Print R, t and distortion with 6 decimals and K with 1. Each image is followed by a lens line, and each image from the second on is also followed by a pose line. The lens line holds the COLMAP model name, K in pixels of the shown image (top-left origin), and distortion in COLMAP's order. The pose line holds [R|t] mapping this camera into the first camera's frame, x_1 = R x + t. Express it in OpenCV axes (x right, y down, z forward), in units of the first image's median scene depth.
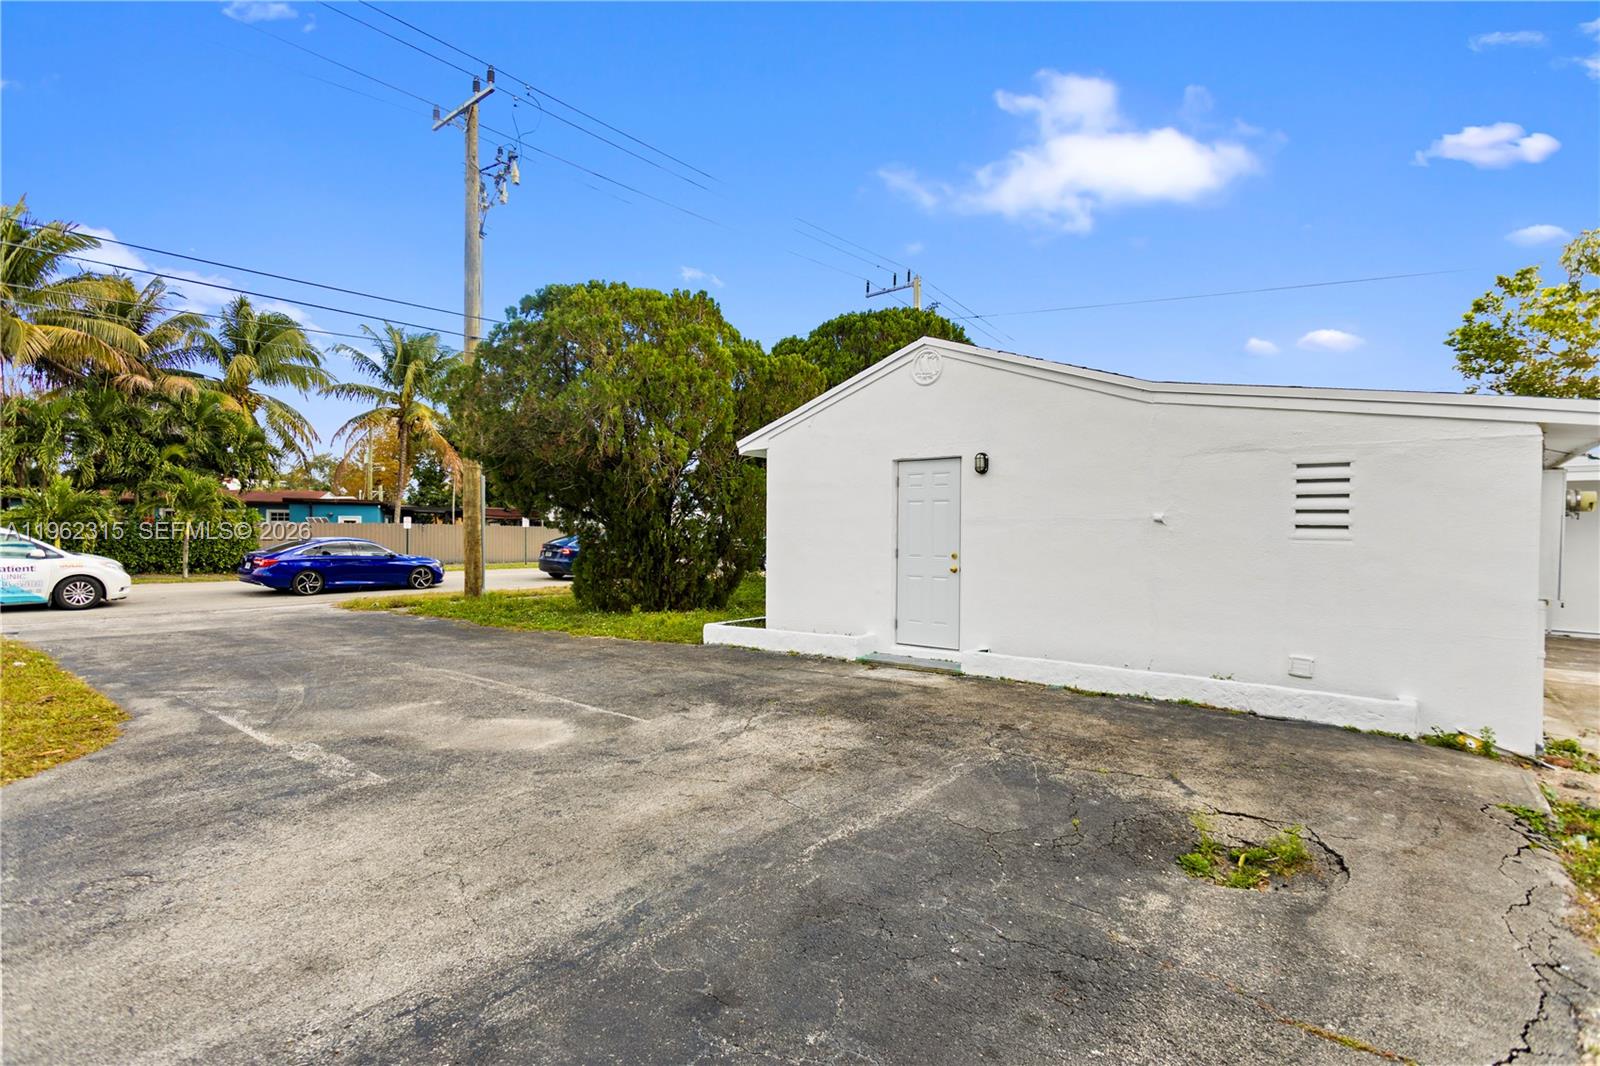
lens RADIAL K [[754.9, 0, 797.3], [0, 754.9, 547.9], [0, 0, 1]] dist [-0.000603, -0.000202]
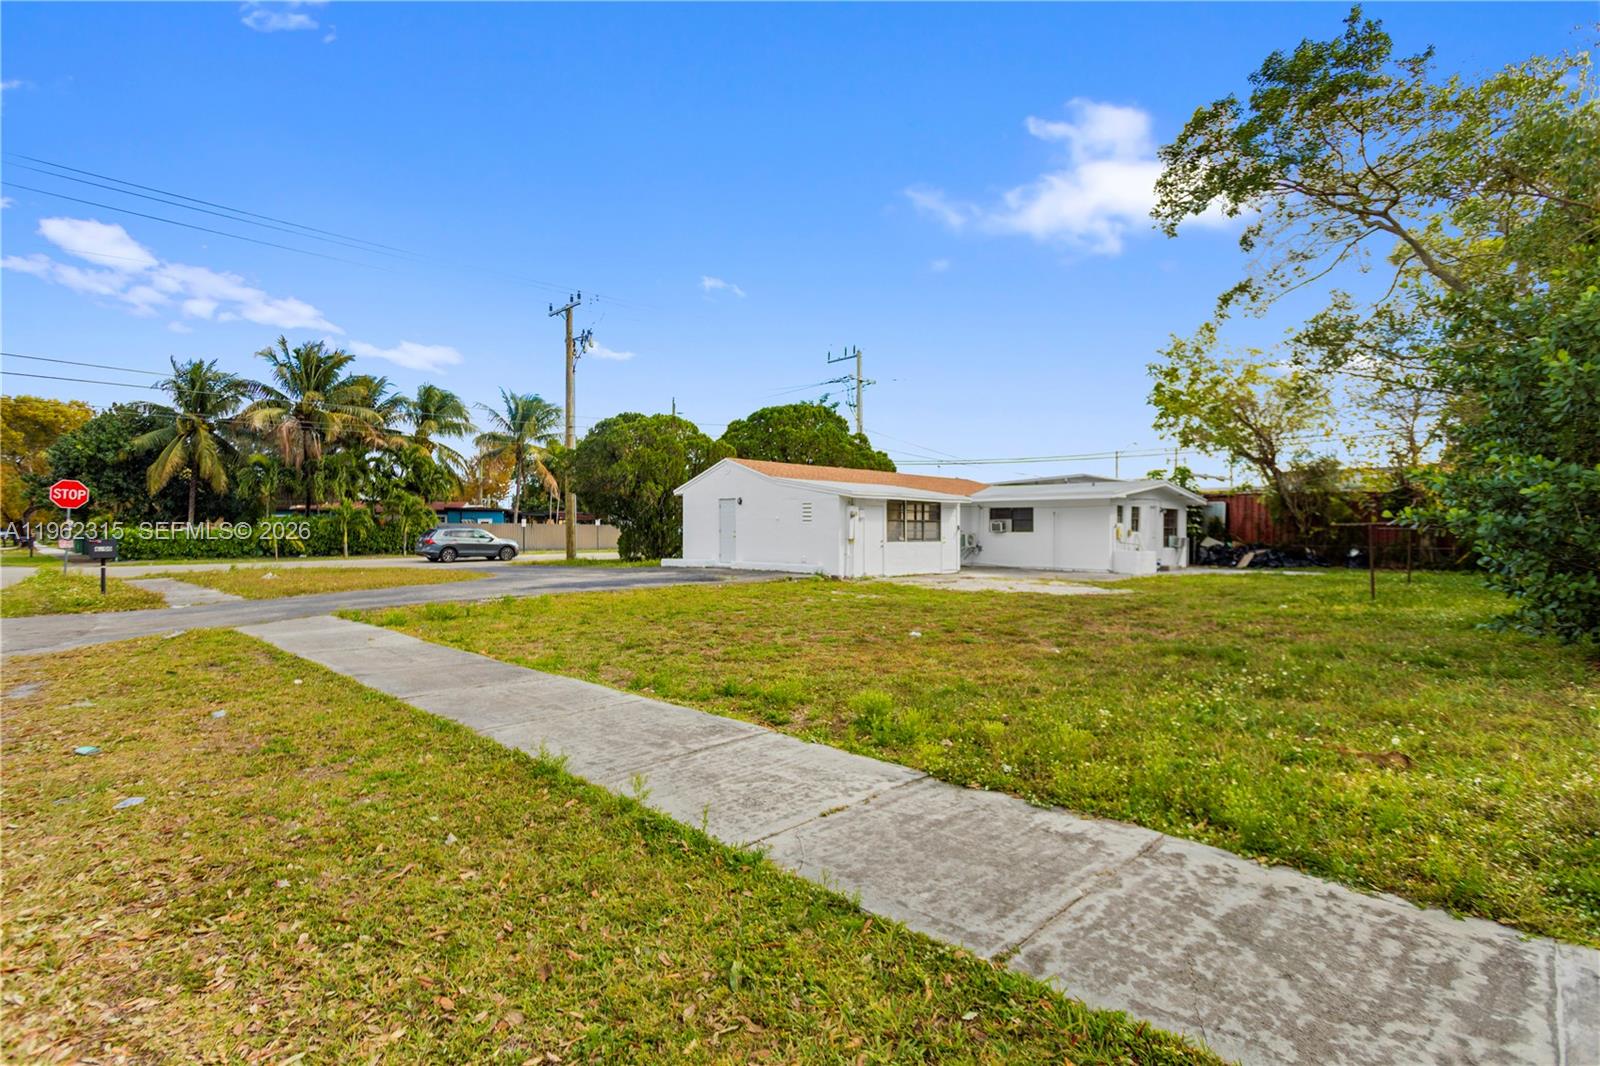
lens RADIAL K [[754.9, 0, 797.3], [0, 754.9, 547.9], [0, 0, 1]] dist [-0.000603, -0.000202]
pose [[0.995359, -0.005584, -0.096070, 0.239128], [0.005857, 0.999980, 0.002568, 0.021777], [0.096054, -0.003118, 0.995371, -0.626806]]
